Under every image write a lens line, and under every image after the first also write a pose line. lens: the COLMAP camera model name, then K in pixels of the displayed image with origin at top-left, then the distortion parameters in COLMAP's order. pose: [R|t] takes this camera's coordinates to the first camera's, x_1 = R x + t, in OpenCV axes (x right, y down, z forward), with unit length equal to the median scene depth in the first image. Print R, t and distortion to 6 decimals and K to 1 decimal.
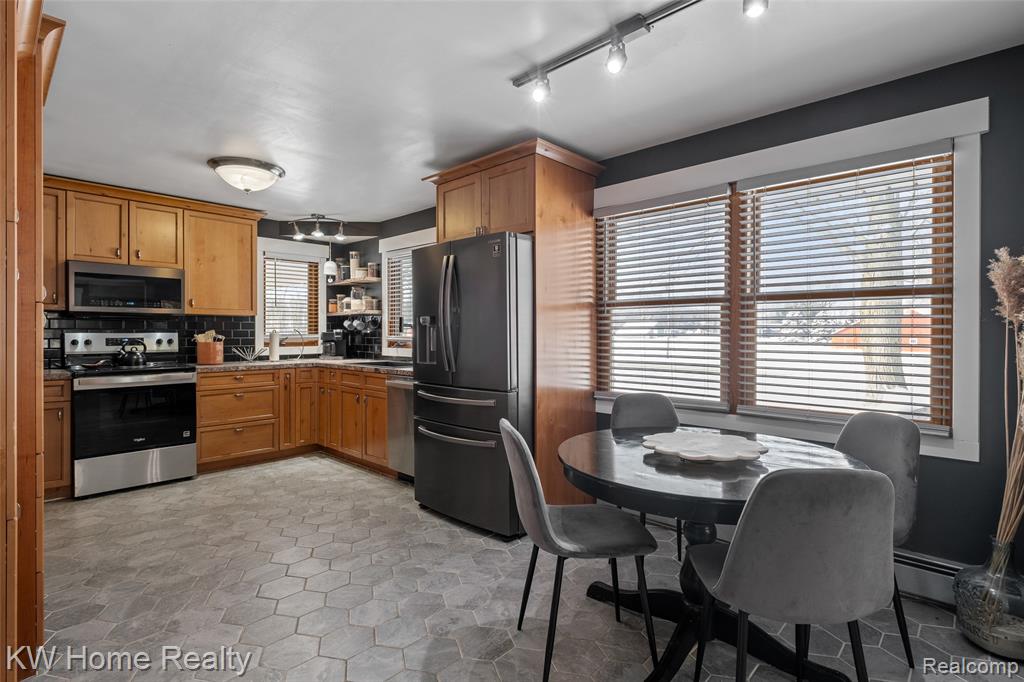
lens RADIAL K [[495.5, 0, 515.5], [0, 495.5, 335.5], [0, 0, 1]] dist [0.000350, -0.000513]
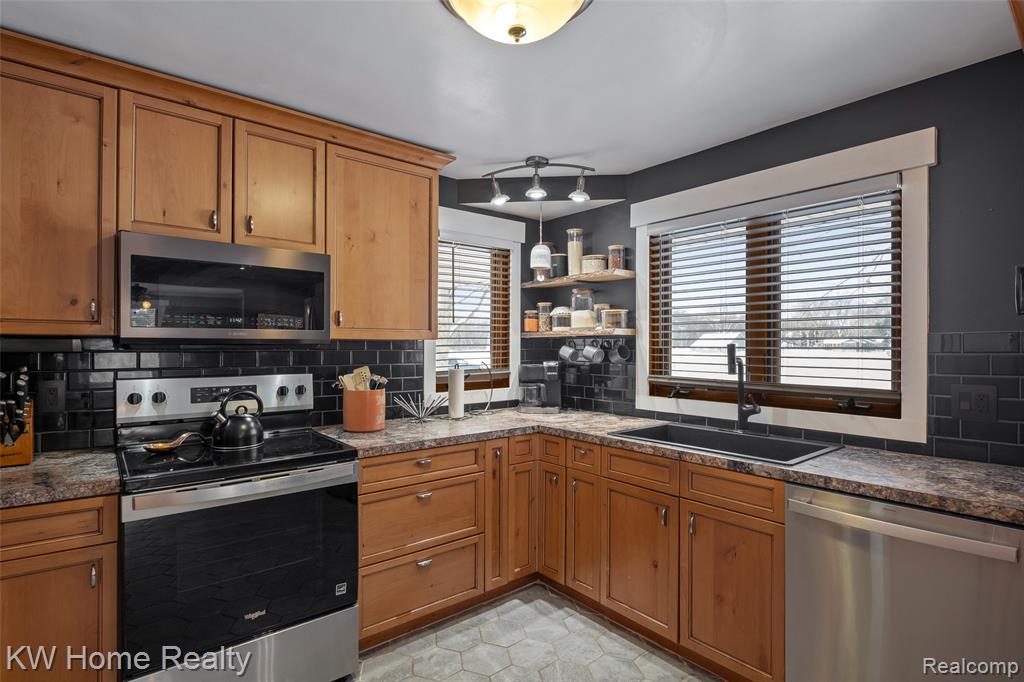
lens RADIAL K [[509.0, 0, 511.4], [0, 509.0, 345.0], [0, 0, 1]] dist [-0.002309, -0.000687]
pose [[0.990895, 0.000889, -0.134634, -0.392216], [-0.001800, 0.999976, -0.006647, -0.033601], [0.134625, 0.006829, 0.990873, 0.479406]]
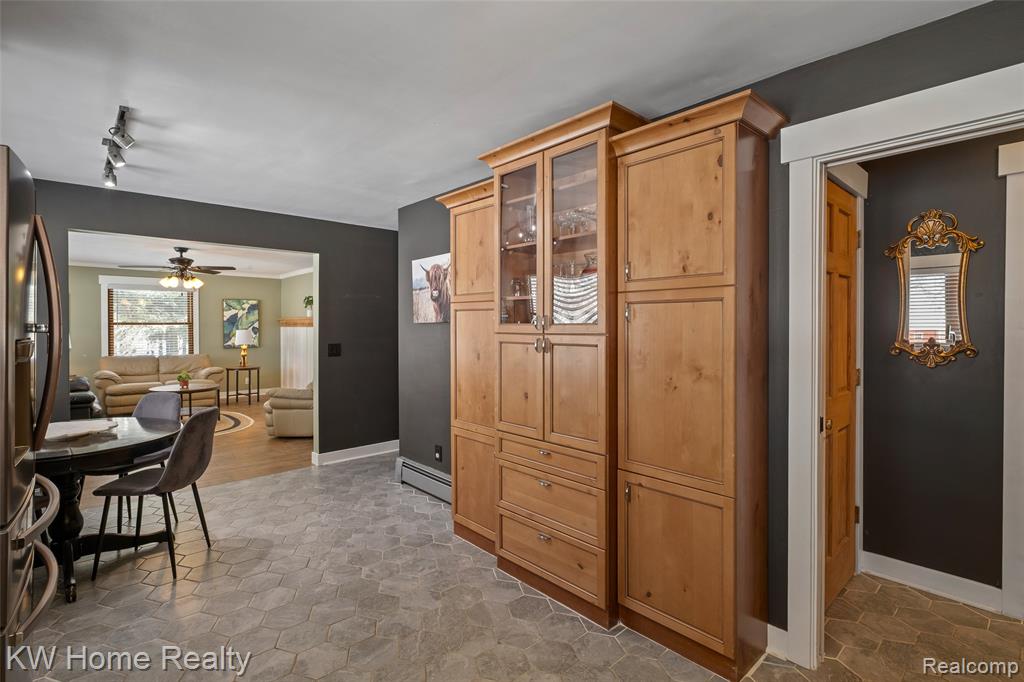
lens RADIAL K [[485.8, 0, 510.3], [0, 485.8, 328.2], [0, 0, 1]] dist [-0.000976, -0.000282]
pose [[-0.996483, 0.000133, 0.083799, -0.448078], [0.000846, 0.999964, 0.008476, -0.037511], [-0.083795, 0.008517, -0.996447, 0.998710]]
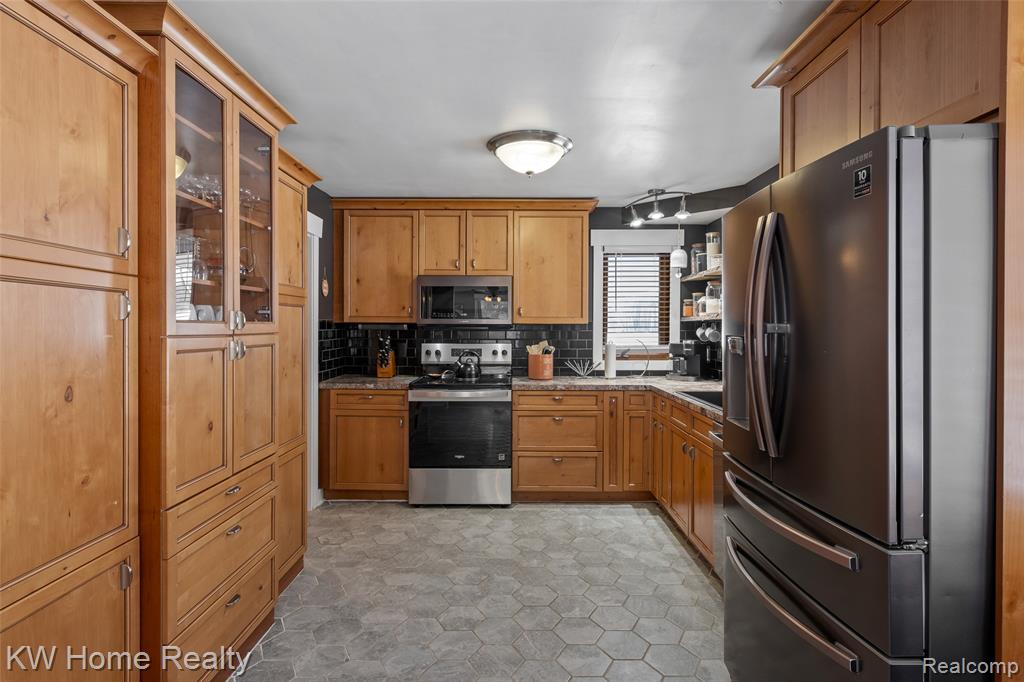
lens RADIAL K [[529.6, 0, 510.6], [0, 529.6, 331.6], [0, 0, 1]] dist [0.003025, 0.000099]
pose [[0.678720, 0.007218, -0.734362, 0.054183], [-0.005944, 0.999973, 0.004335, -0.032687], [0.734373, 0.001423, 0.678745, 0.319353]]
